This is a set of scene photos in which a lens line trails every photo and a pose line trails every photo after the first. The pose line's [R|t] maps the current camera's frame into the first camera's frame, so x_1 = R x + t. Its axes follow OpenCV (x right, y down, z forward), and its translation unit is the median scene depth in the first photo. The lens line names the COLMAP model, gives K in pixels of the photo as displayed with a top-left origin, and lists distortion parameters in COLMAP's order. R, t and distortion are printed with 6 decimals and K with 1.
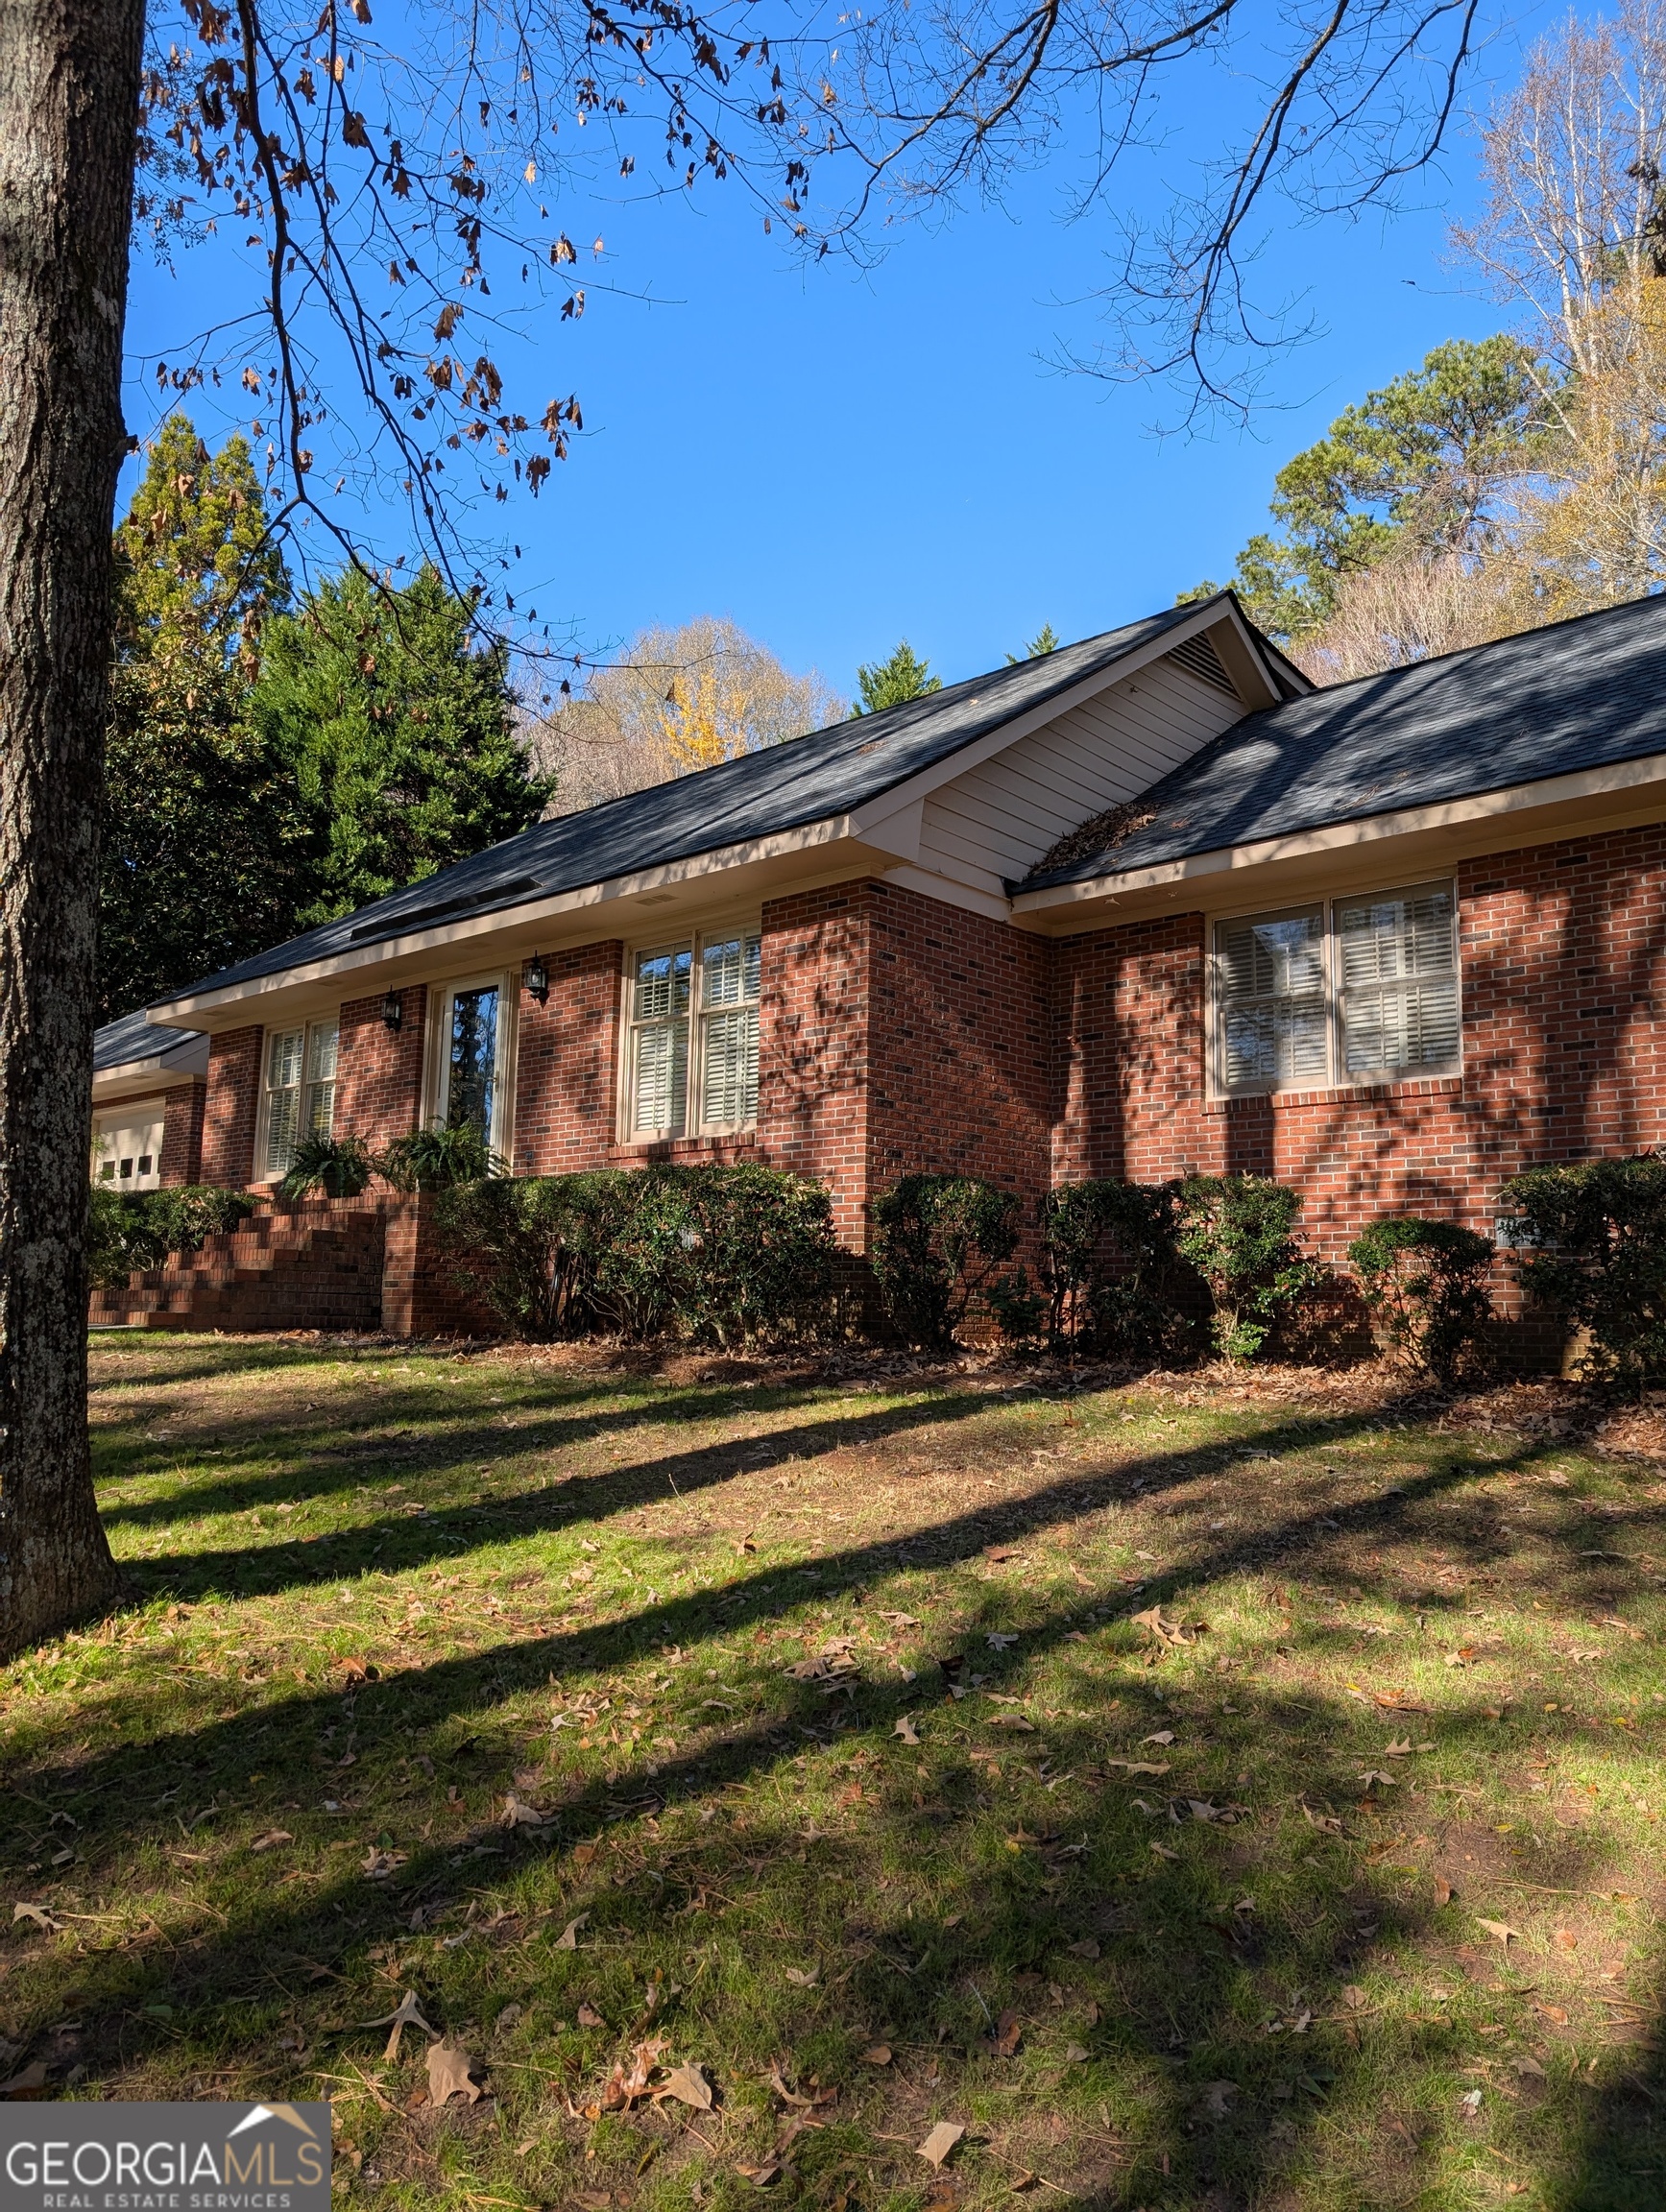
lens RADIAL K [[1561.1, 0, 833.0], [0, 1561.1, 1106.0], [0, 0, 1]] dist [0.082794, -0.114435]
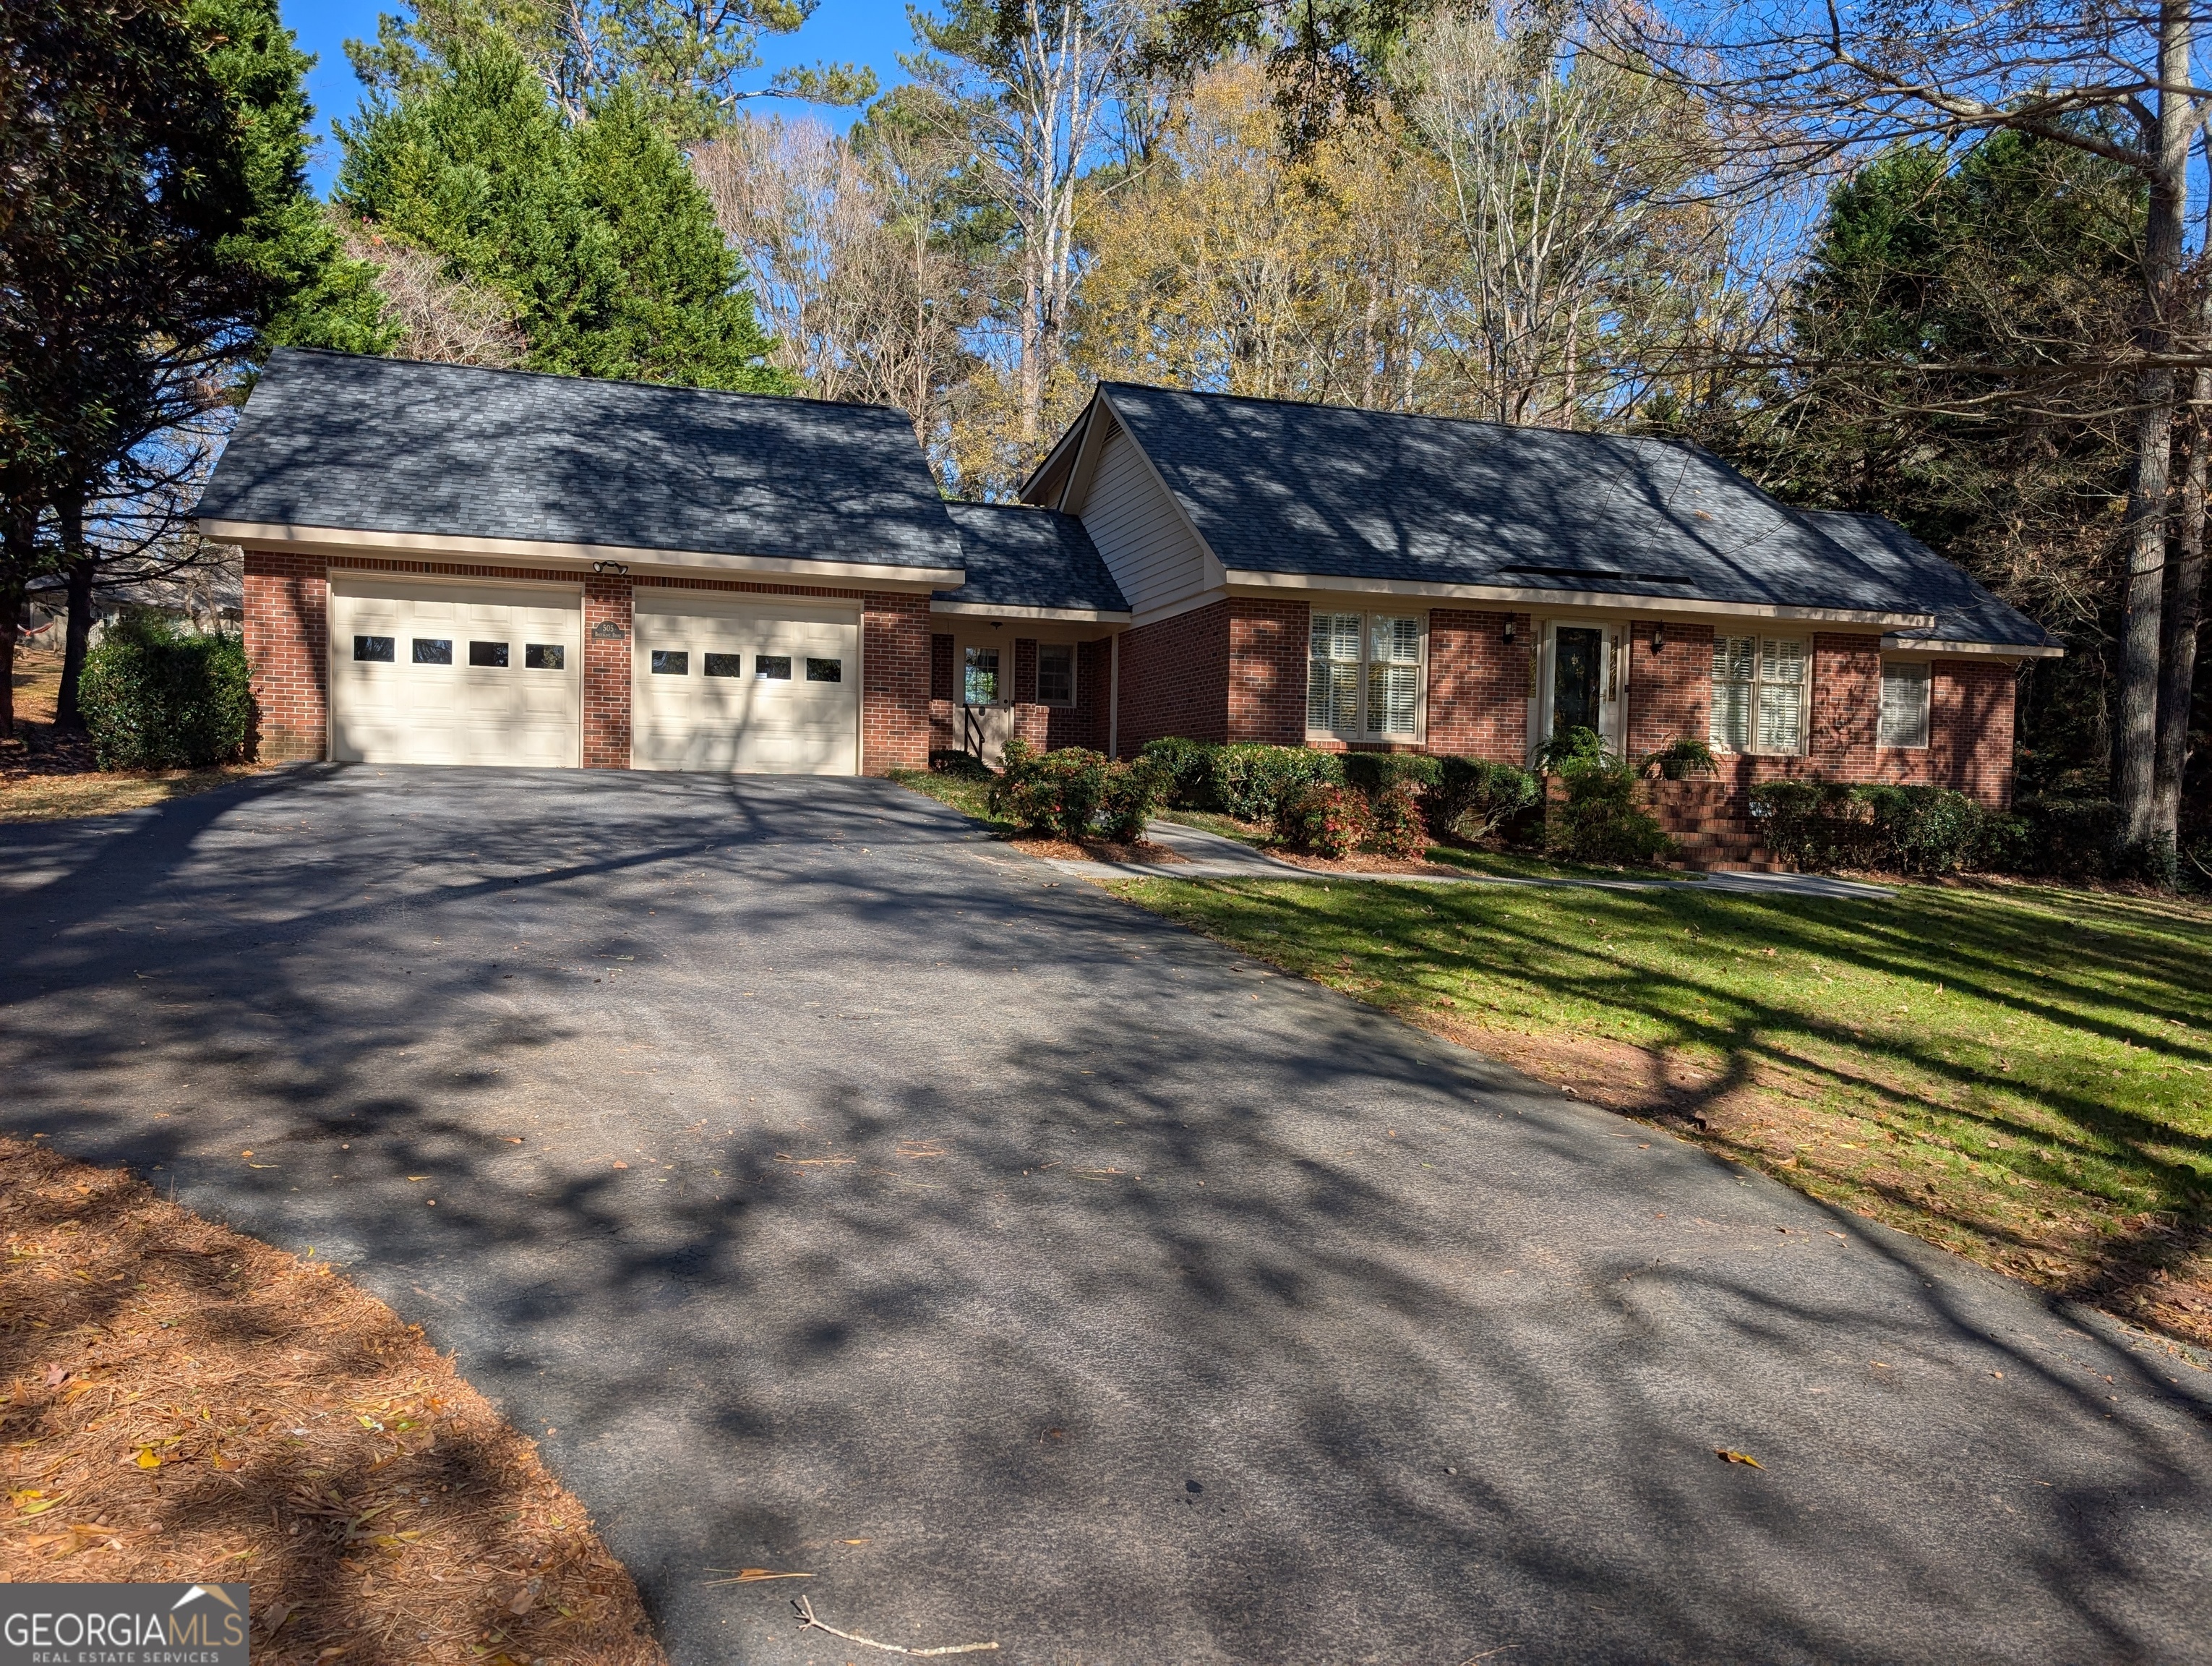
lens RADIAL K [[1546.1, 0, 1096.9], [0, 1546.1, 830.2], [0, 0, 1]] dist [0.039549, -0.032995]
pose [[0.501657, -0.023455, 0.864749, -2.070960], [-0.135961, 0.985071, 0.105593, 0.021820], [-0.854316, -0.170543, 0.490979, 0.783645]]
